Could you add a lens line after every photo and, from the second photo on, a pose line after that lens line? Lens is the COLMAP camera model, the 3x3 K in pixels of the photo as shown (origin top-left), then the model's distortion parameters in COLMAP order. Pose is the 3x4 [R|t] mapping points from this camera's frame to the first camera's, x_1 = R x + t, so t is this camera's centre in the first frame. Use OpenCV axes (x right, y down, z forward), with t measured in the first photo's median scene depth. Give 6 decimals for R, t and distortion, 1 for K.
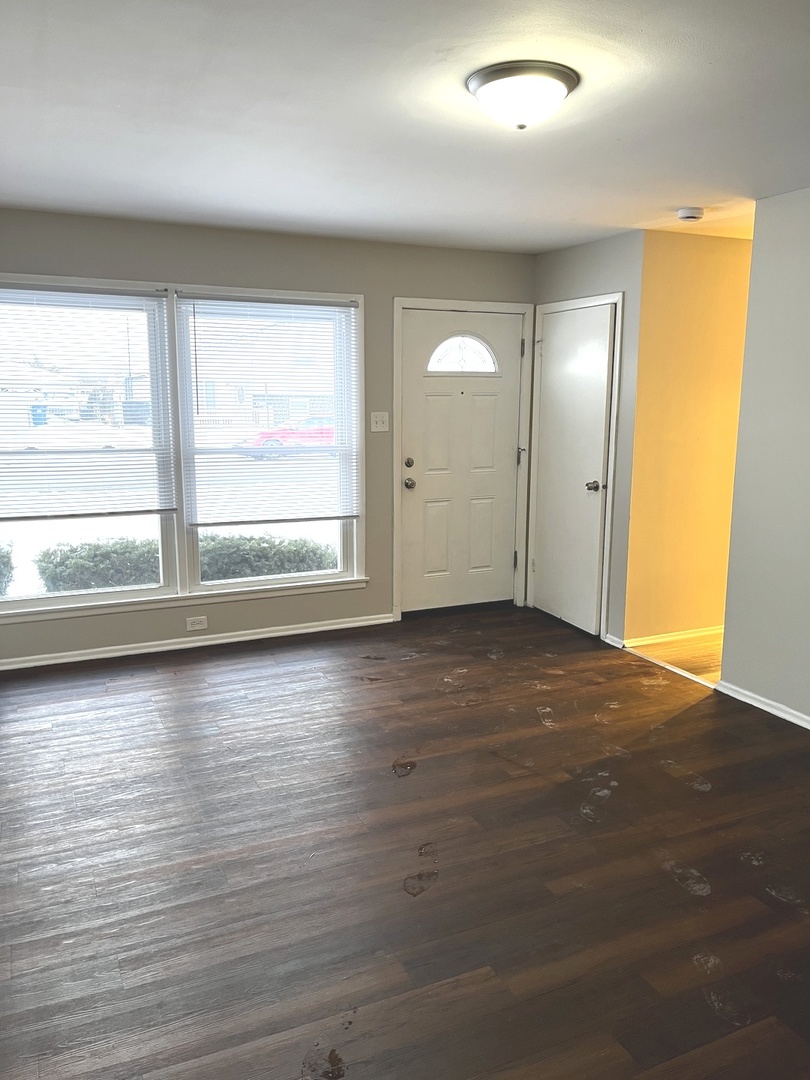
lens RADIAL K [[814.1, 0, 404.8], [0, 814.1, 537.5], [0, 0, 1]] dist [-0.012563, -0.005440]
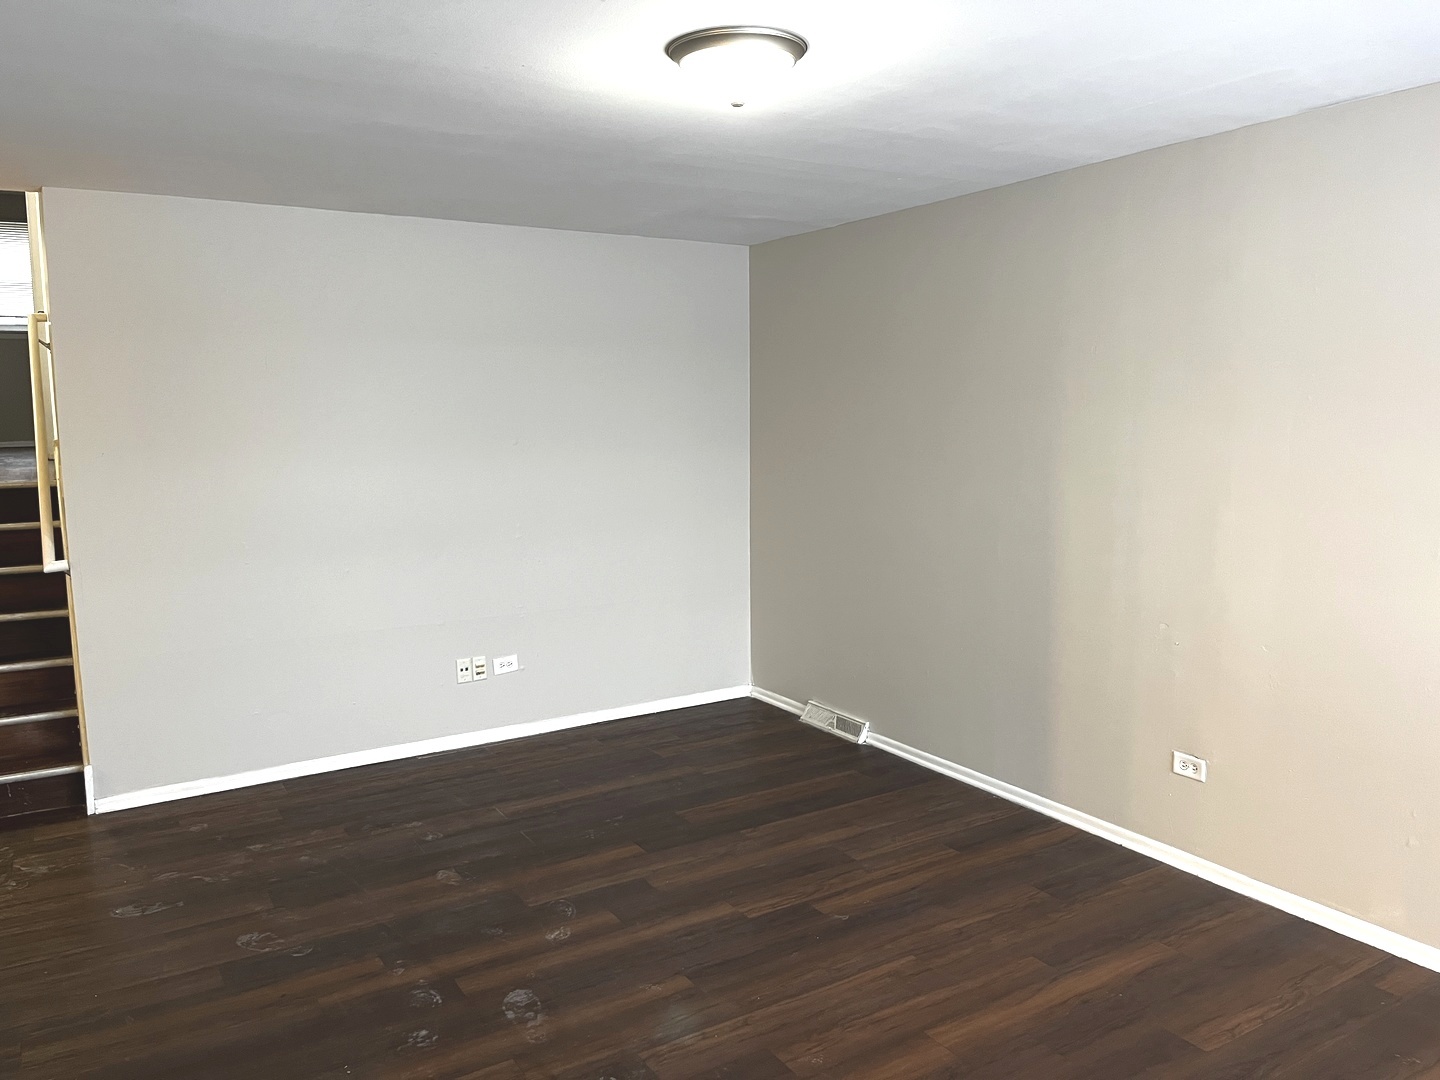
lens RADIAL K [[1085.5, 0, 717.4], [0, 1085.5, 544.9], [0, 0, 1]] dist [-0.012563, -0.005440]
pose [[-0.992495, 0.012779, -0.121617, 0.285998], [-0.023273, 0.956607, 0.290451, -0.385064], [0.120051, 0.291102, -0.949130, 2.004006]]
